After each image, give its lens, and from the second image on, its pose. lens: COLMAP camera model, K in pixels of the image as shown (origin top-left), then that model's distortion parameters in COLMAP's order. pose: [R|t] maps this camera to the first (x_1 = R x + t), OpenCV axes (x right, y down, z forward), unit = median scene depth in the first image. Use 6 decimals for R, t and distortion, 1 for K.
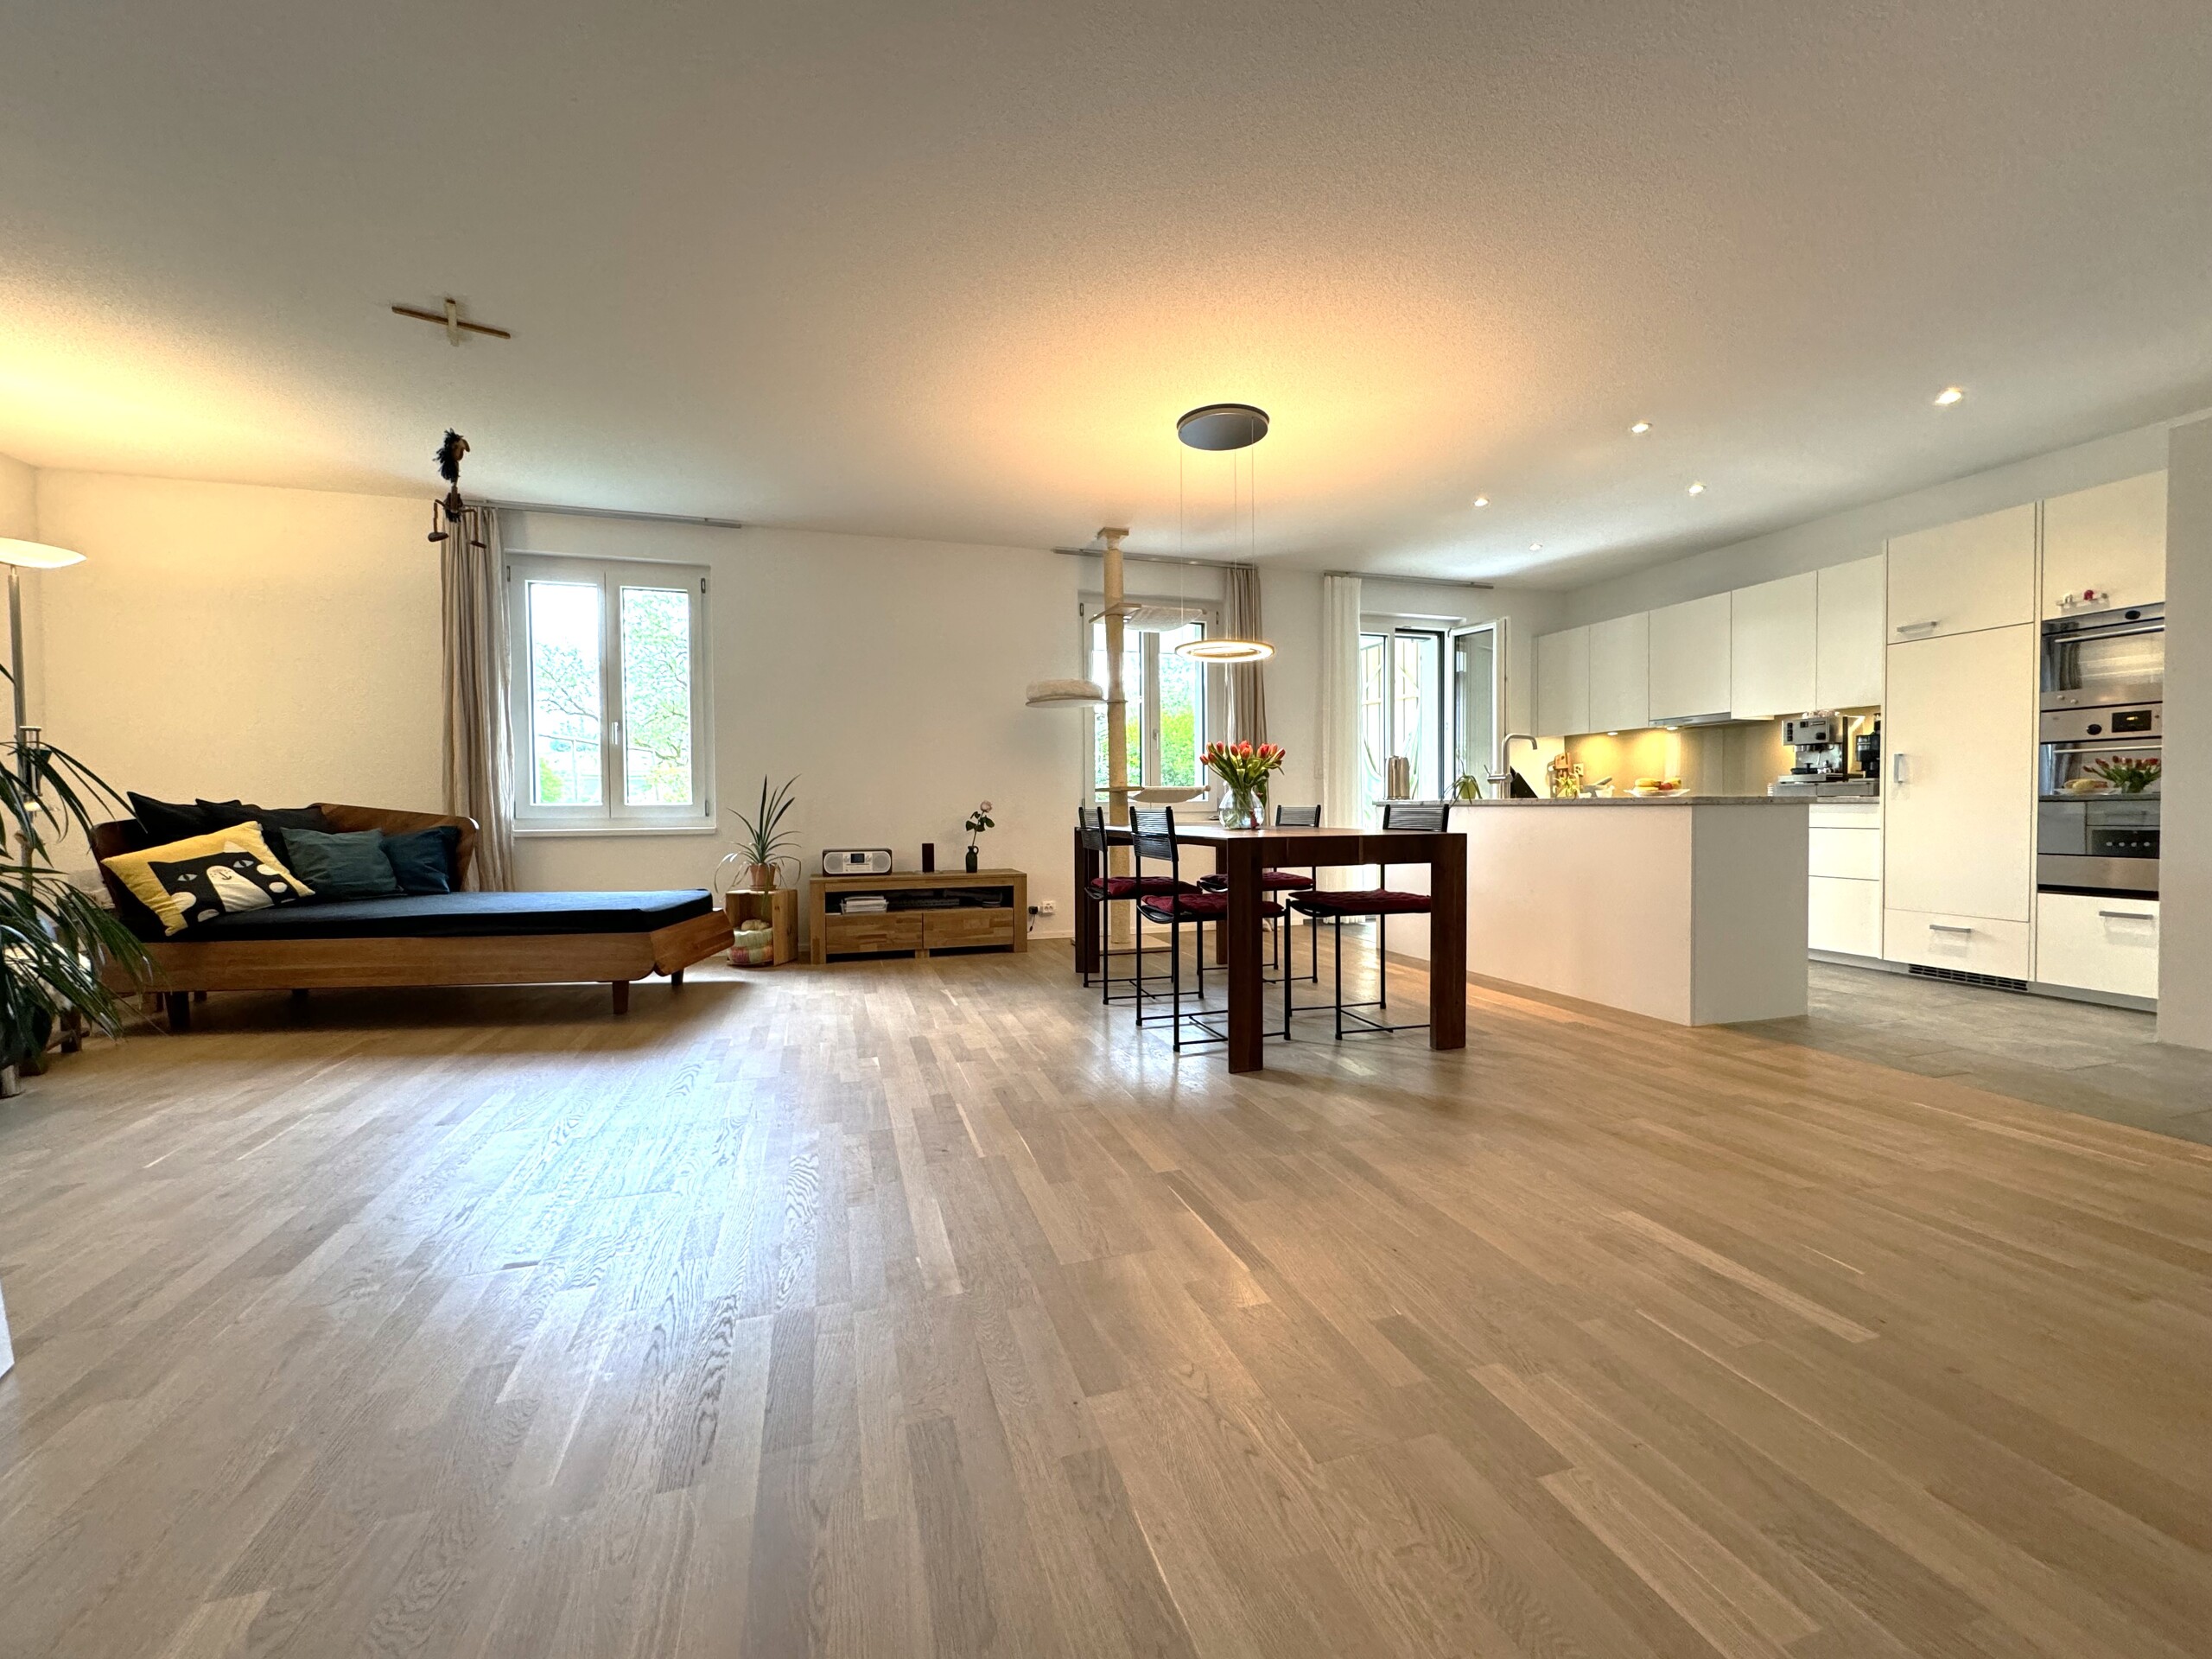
lens RADIAL K [[887.7, 0, 1091.8], [0, 887.7, 827.2], [0, 0, 1]] dist [0.000372, -0.000863]
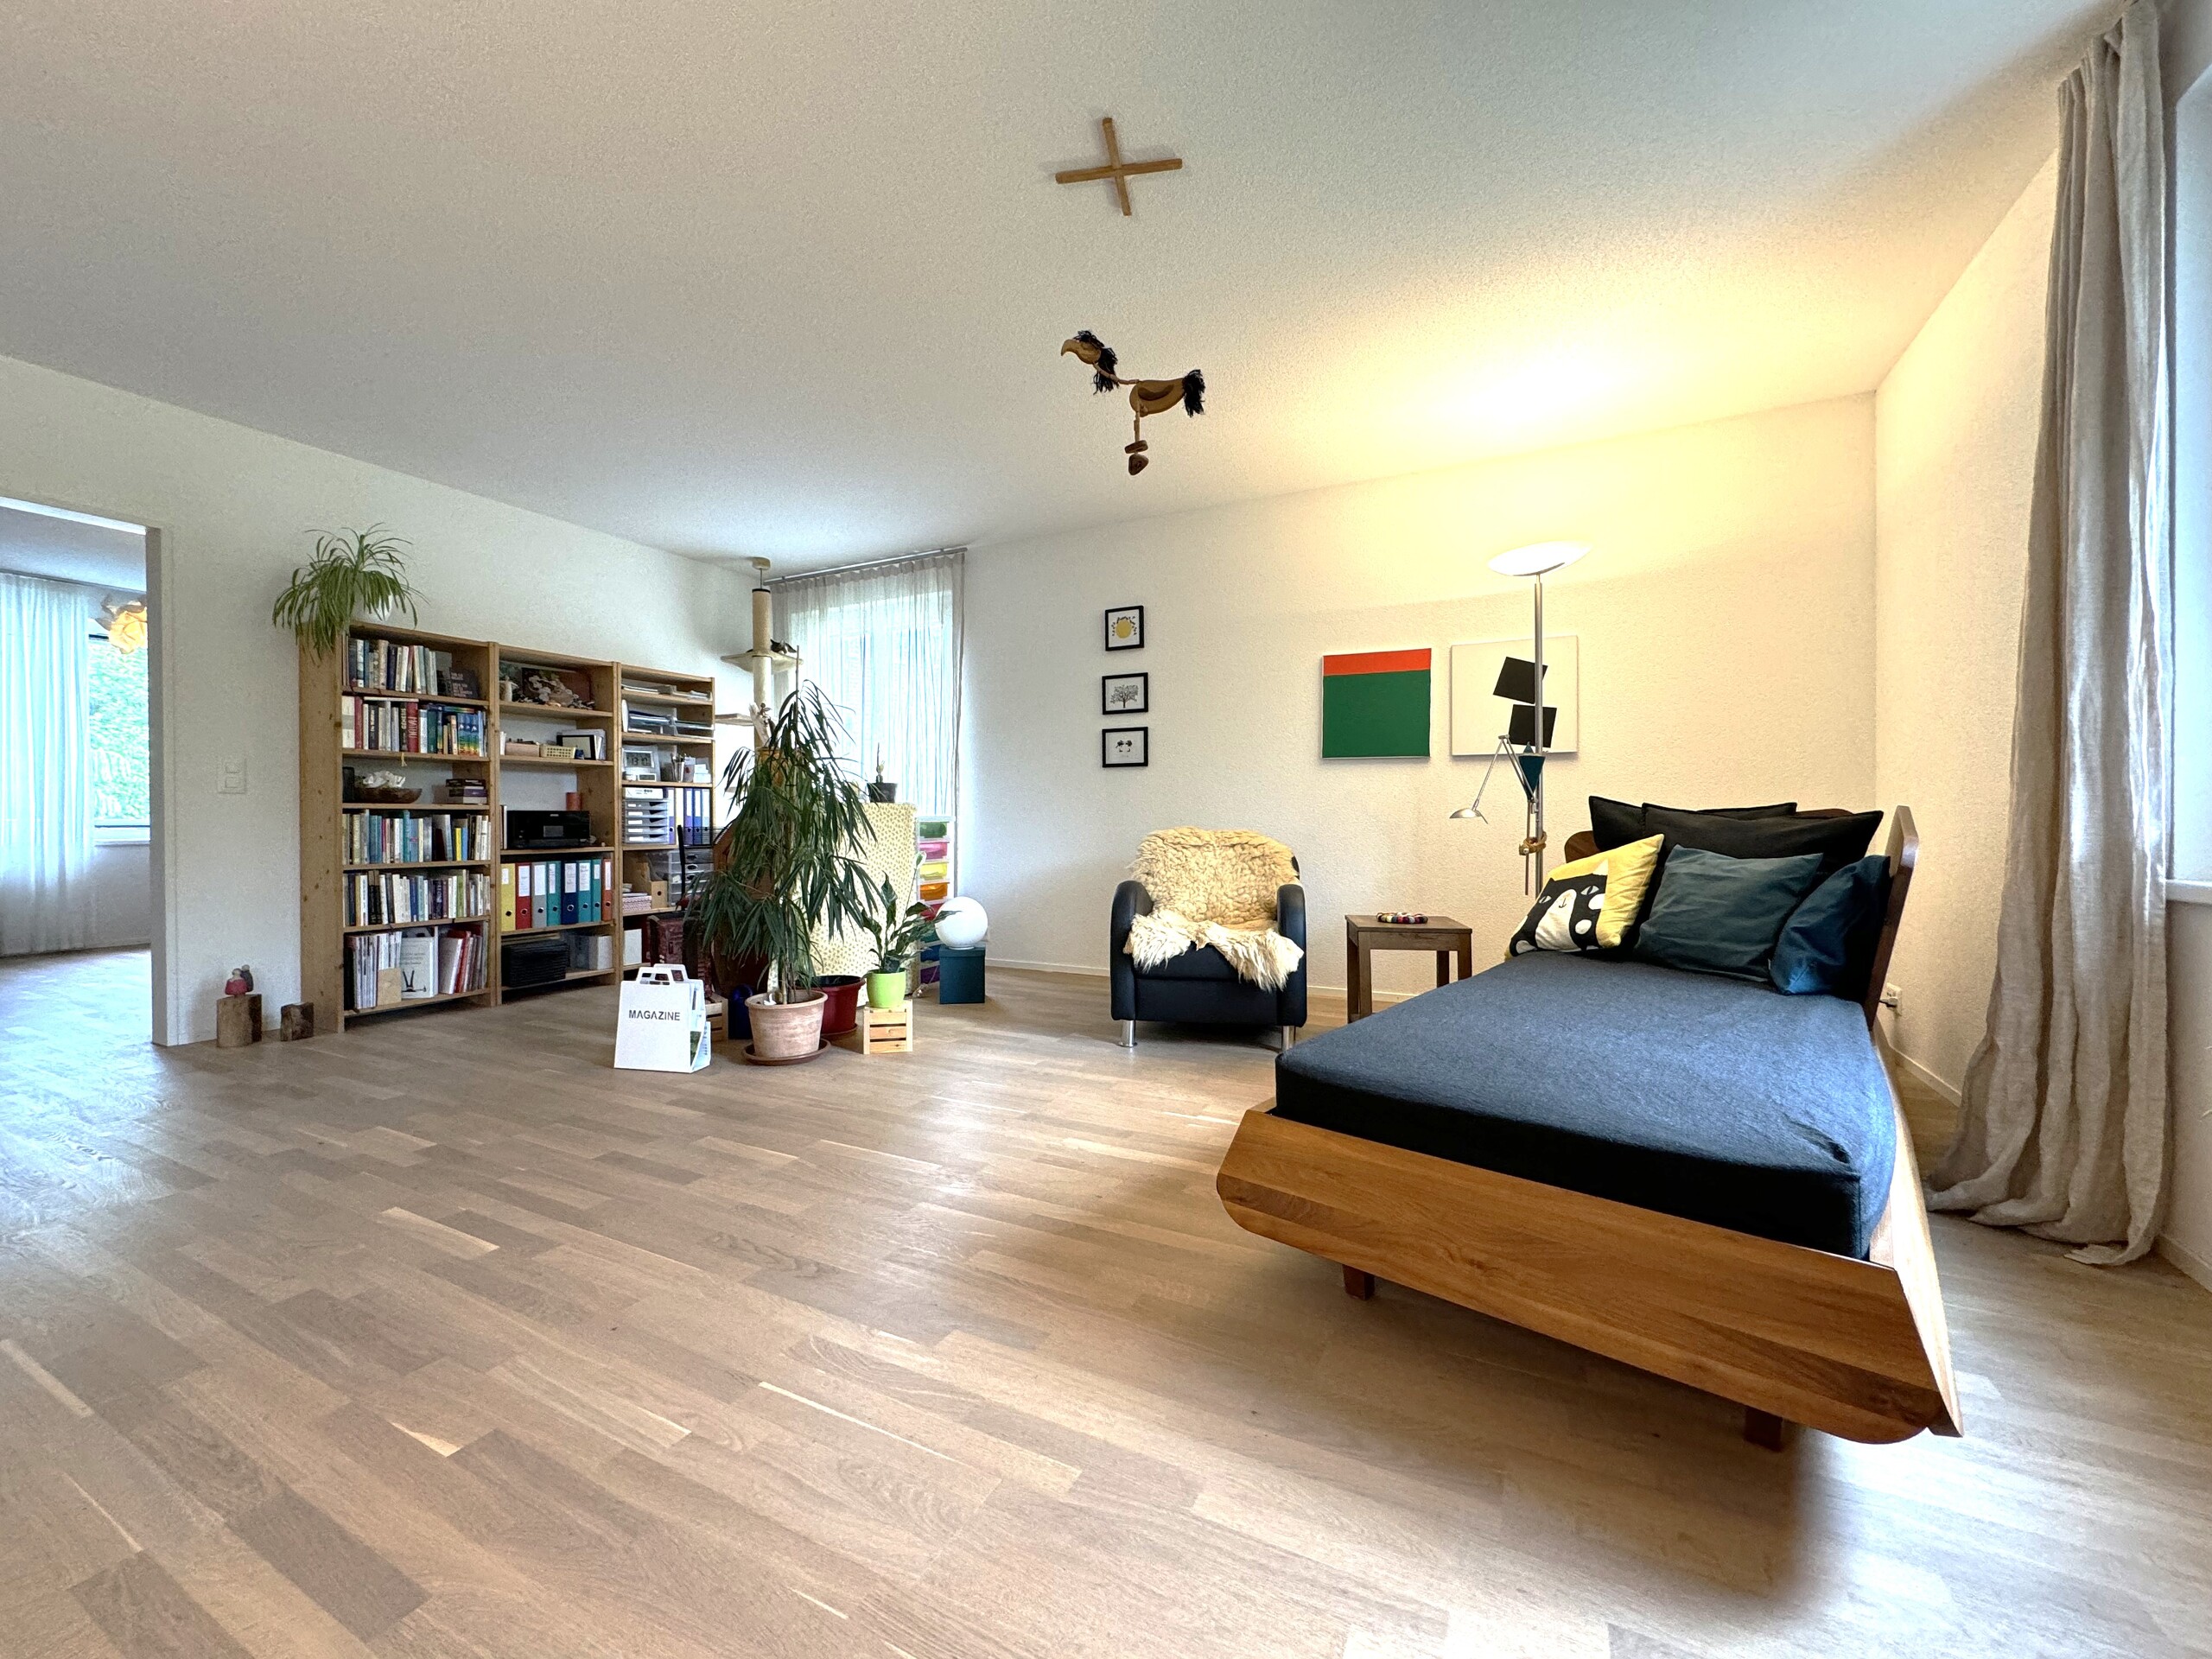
lens RADIAL K [[887.7, 0, 1108.3], [0, 887.7, 819.5], [0, 0, 1]] dist [0.000372, -0.000863]
pose [[-0.696210, 0.009861, -0.717770, -0.107262], [-0.002591, 0.999865, 0.016249, -0.021756], [0.717834, 0.013172, -0.696090, 0.964775]]
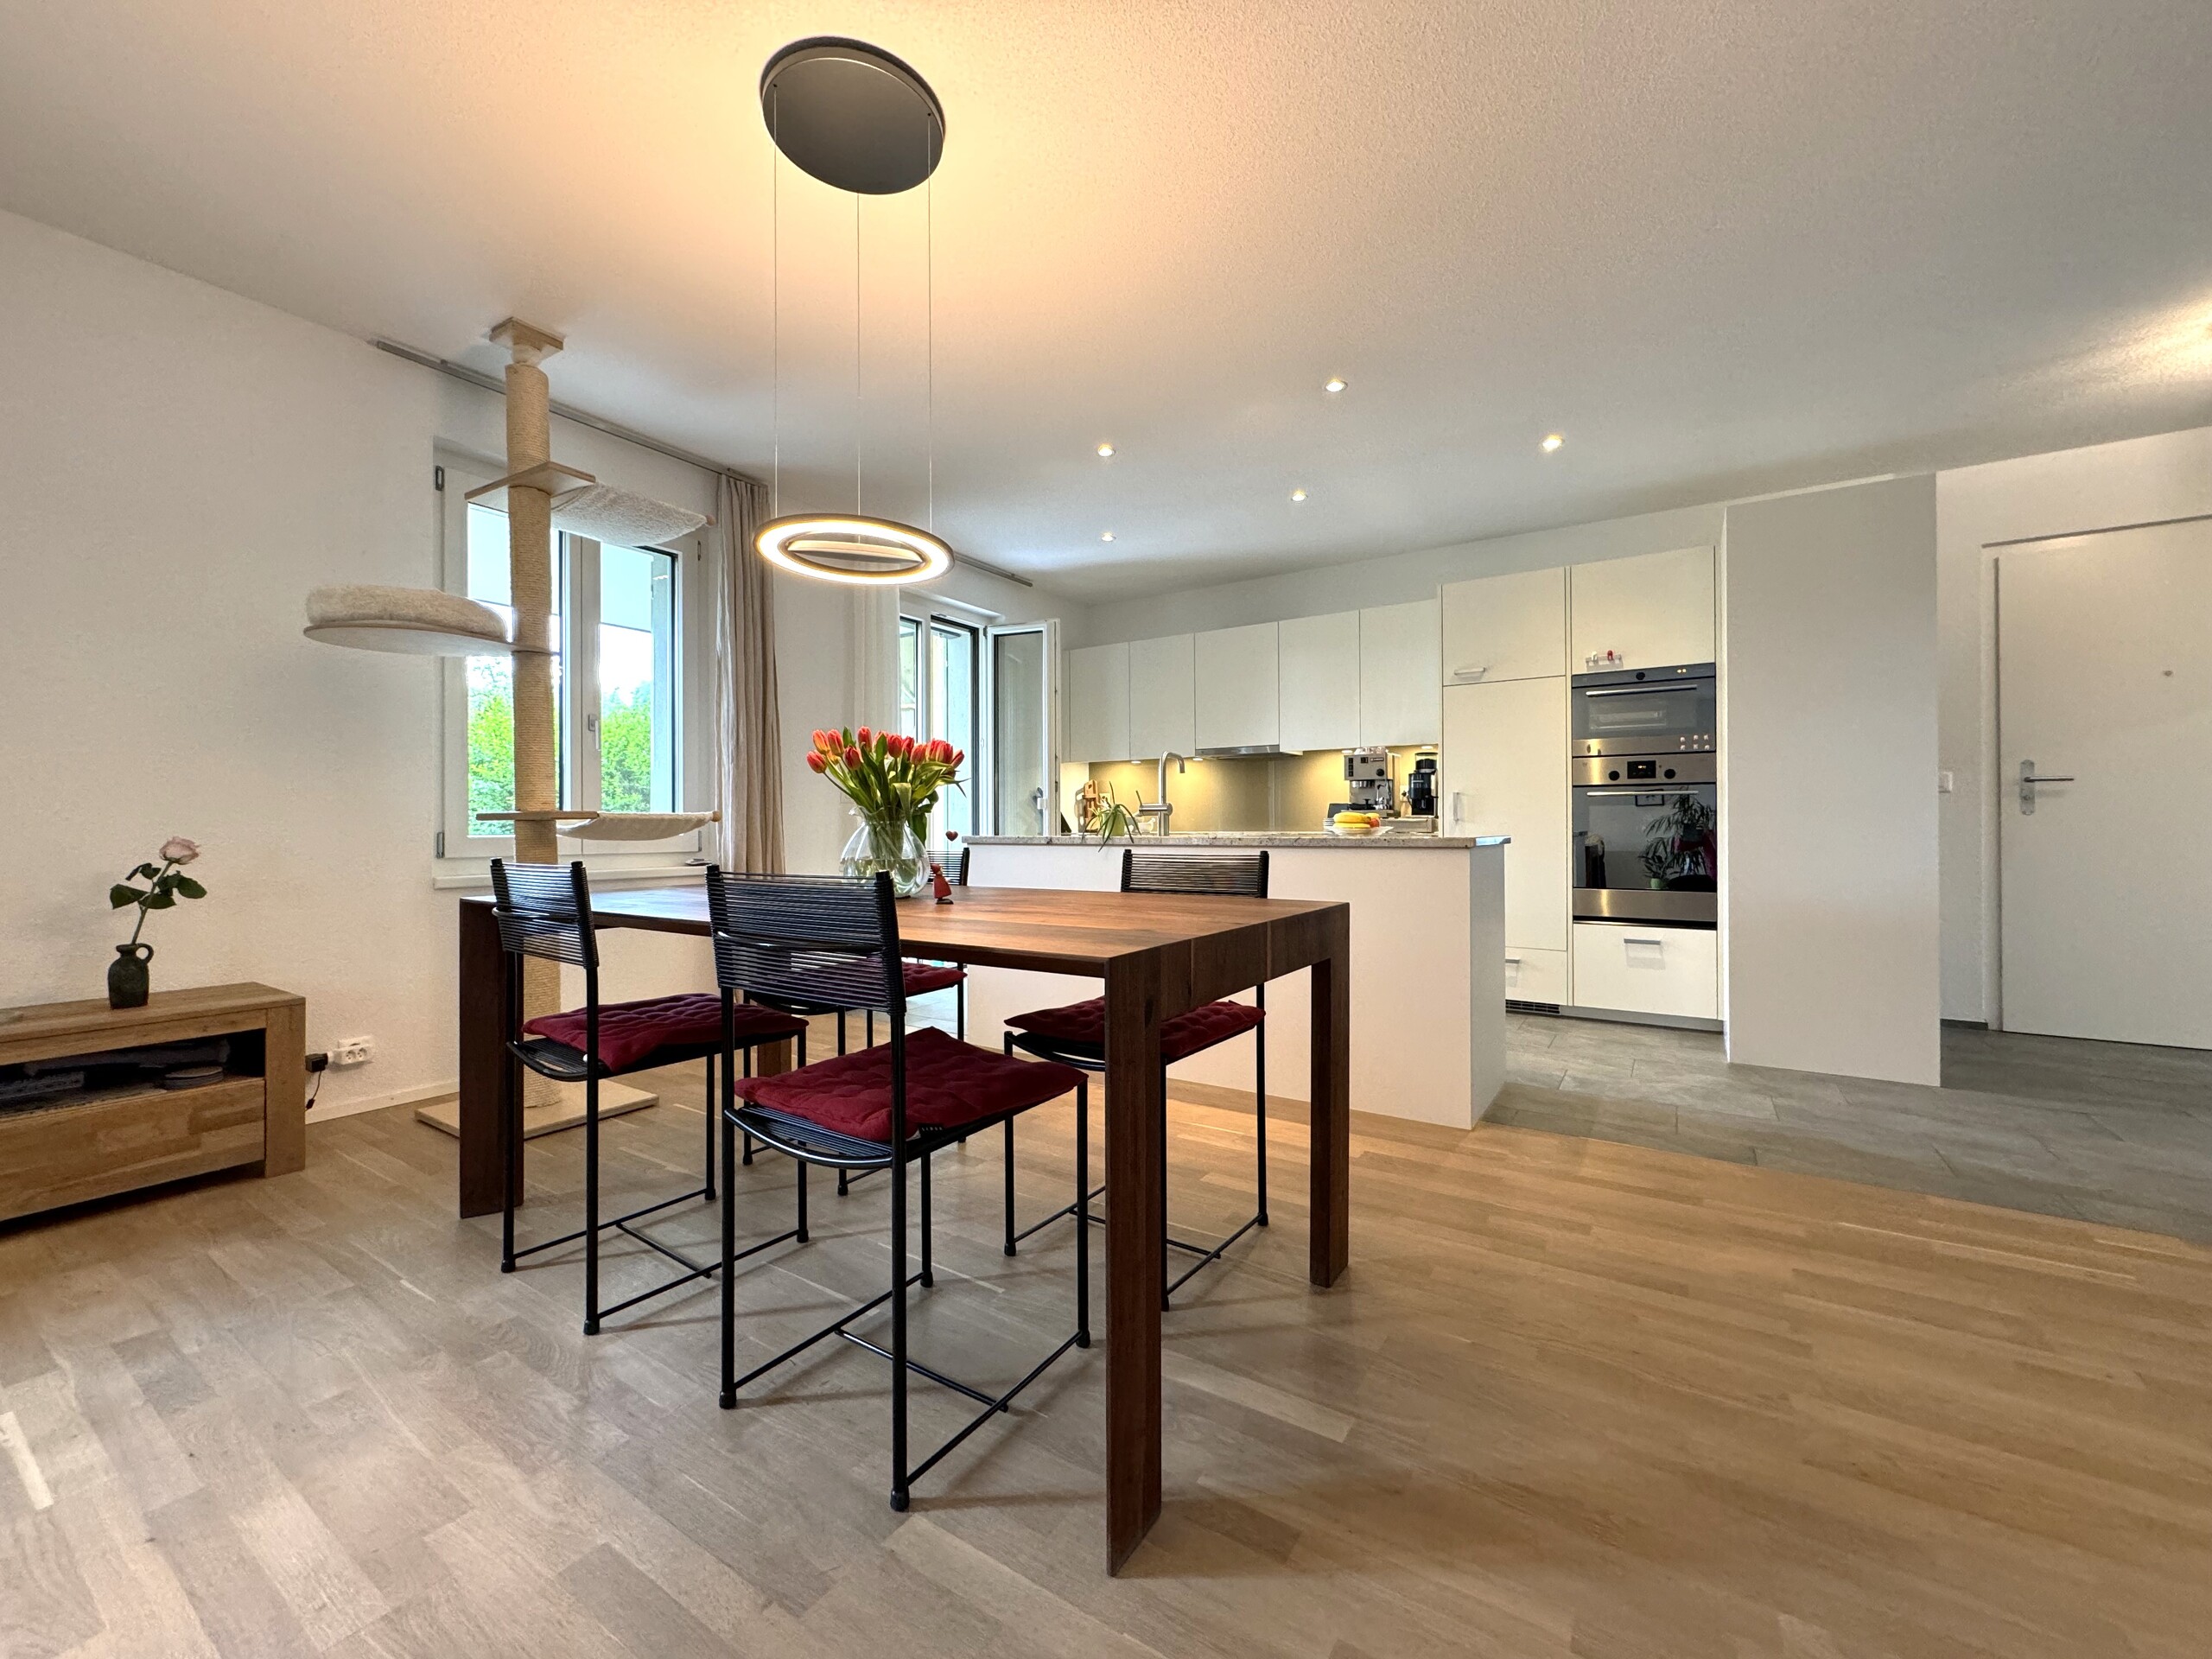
lens RADIAL K [[887.7, 0, 1109.6], [0, 887.7, 825.9], [0, 0, 1]] dist [0.000372, -0.000863]
pose [[0.767139, 0.005995, 0.641453, -0.053774], [0.013308, 0.999592, -0.025257, -0.020502], [-0.641343, 0.027912, 0.766747, 0.415821]]
